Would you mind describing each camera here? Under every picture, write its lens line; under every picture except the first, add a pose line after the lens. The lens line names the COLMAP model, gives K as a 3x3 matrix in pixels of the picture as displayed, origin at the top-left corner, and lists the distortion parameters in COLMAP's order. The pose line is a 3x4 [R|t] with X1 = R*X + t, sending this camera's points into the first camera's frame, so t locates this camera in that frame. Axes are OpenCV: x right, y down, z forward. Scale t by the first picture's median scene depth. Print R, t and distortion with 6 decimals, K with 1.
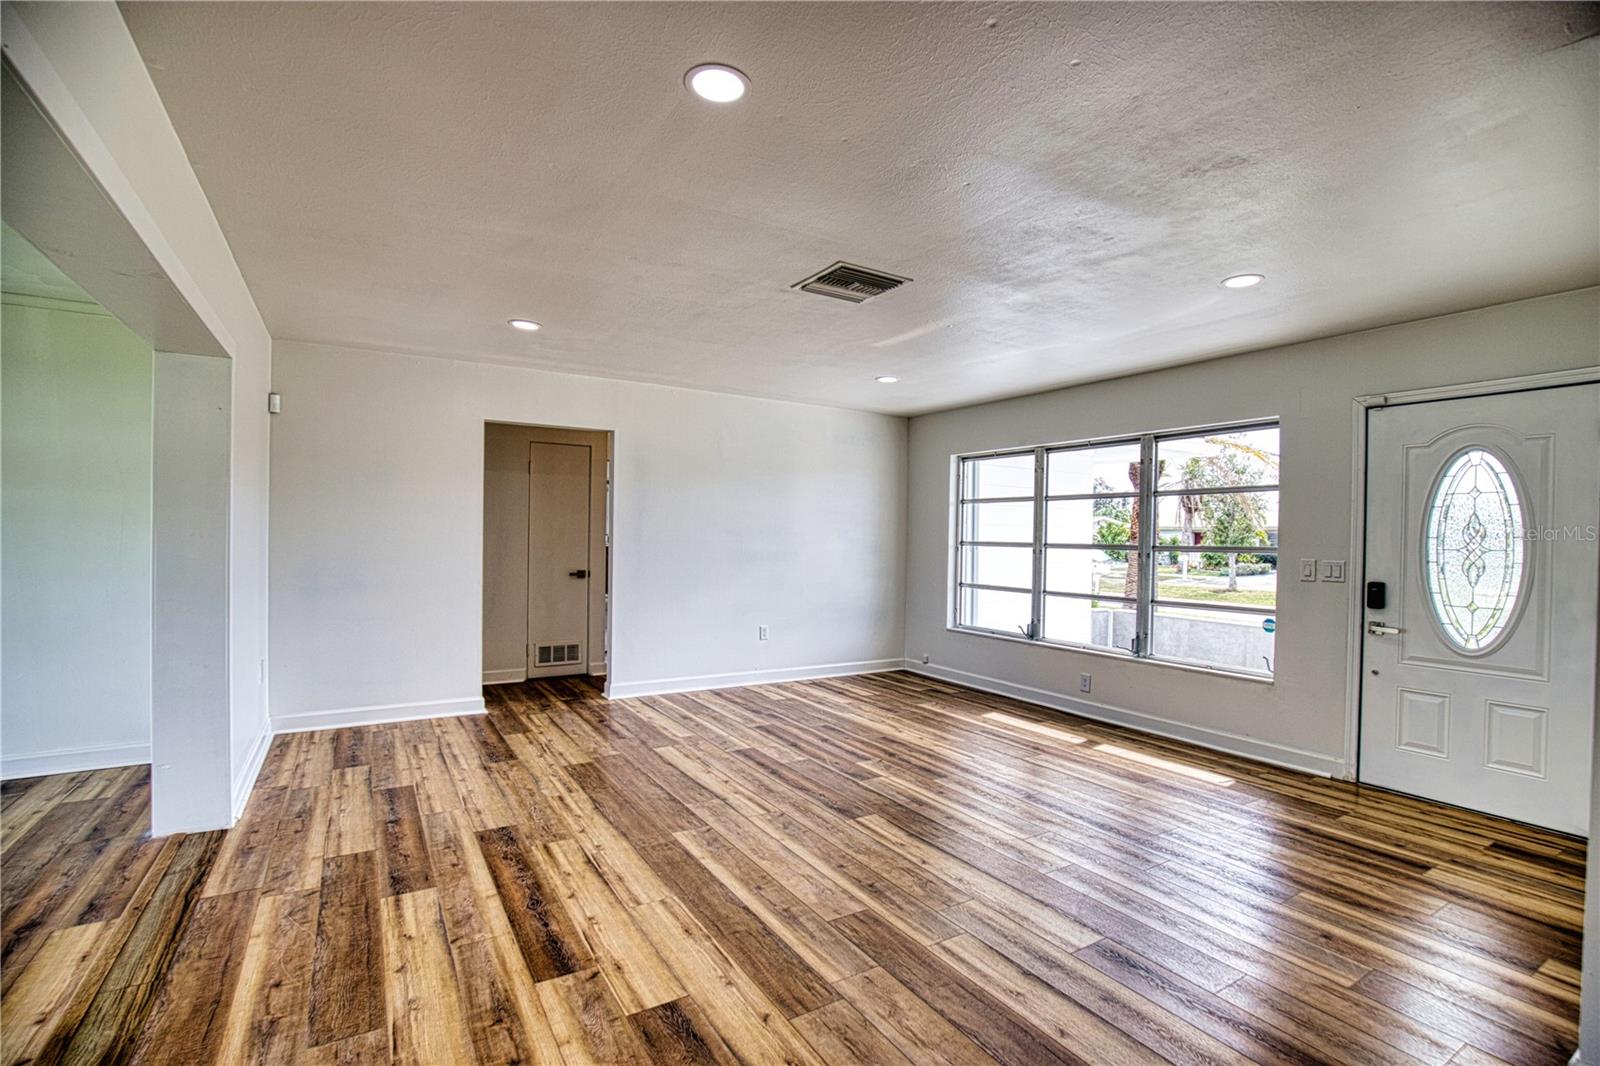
lens RADIAL K [[731.6, 0, 806.8], [0, 731.6, 543.8], [0, 0, 1]] dist [-0.037646, 0.008443]
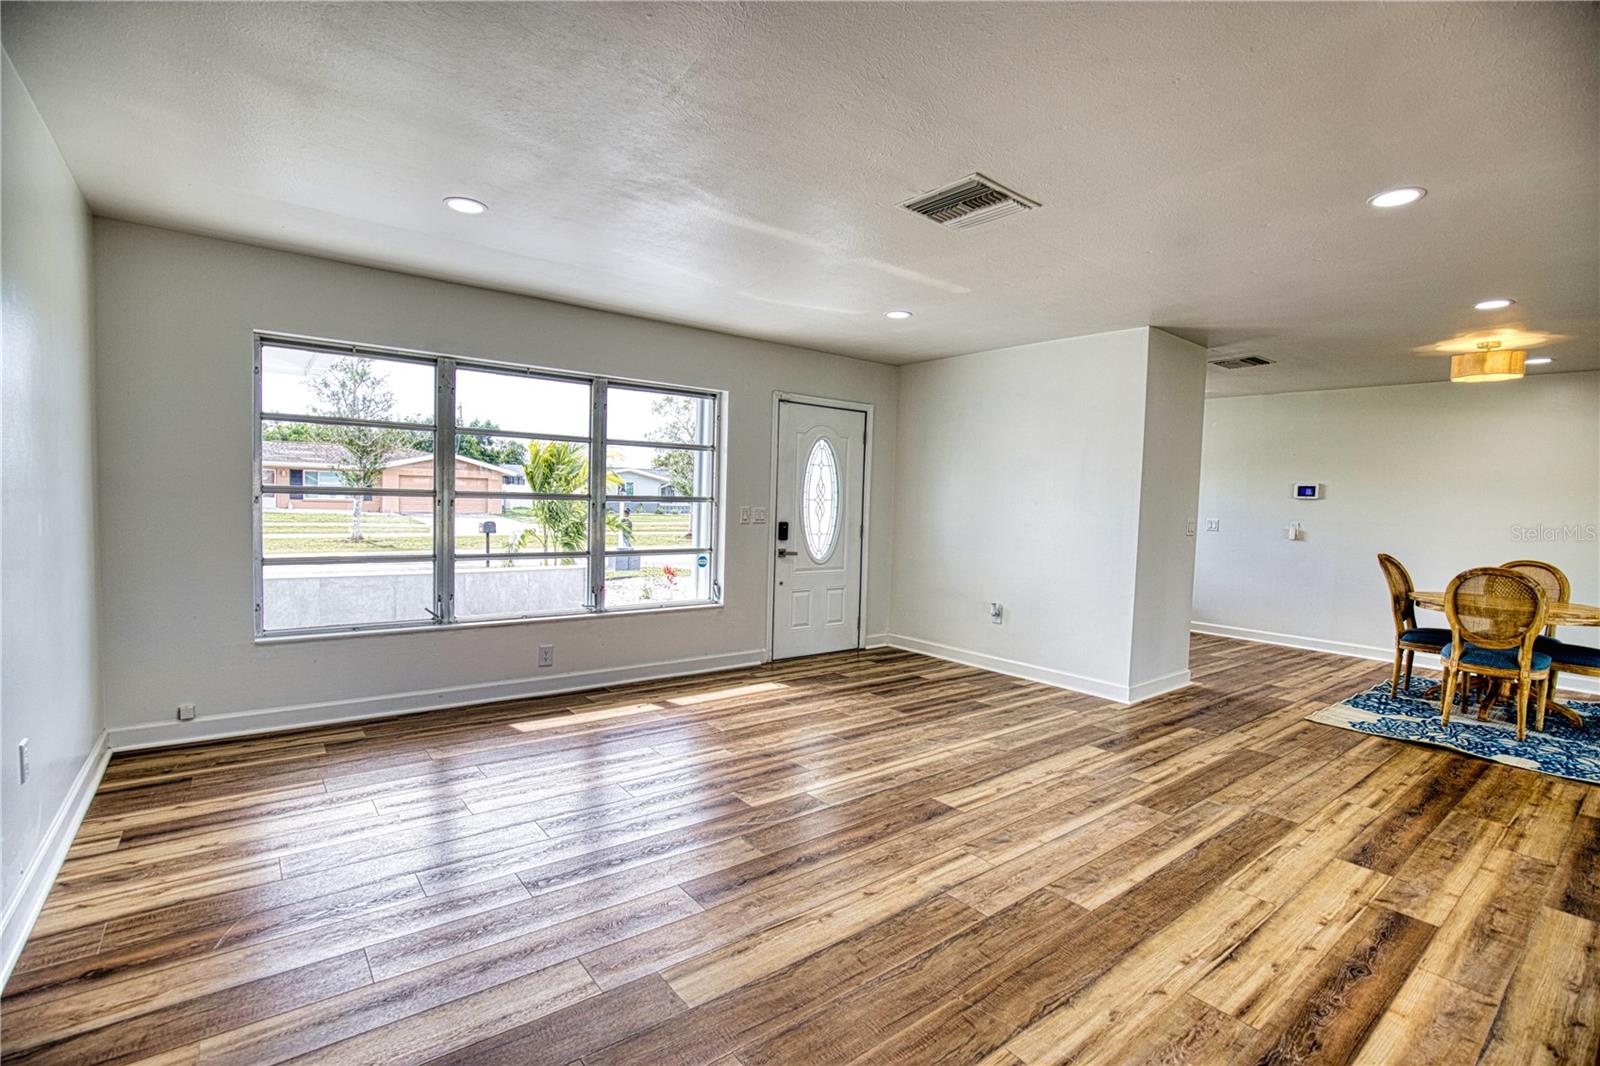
lens RADIAL K [[731.6, 0, 811.4], [0, 731.6, 540.0], [0, 0, 1]] dist [-0.037646, 0.008443]
pose [[-0.117044, -0.076356, 0.990187, -0.803514], [-0.021509, 0.997001, 0.074339, -0.025553], [-0.992894, -0.012597, -0.118335, 1.295658]]
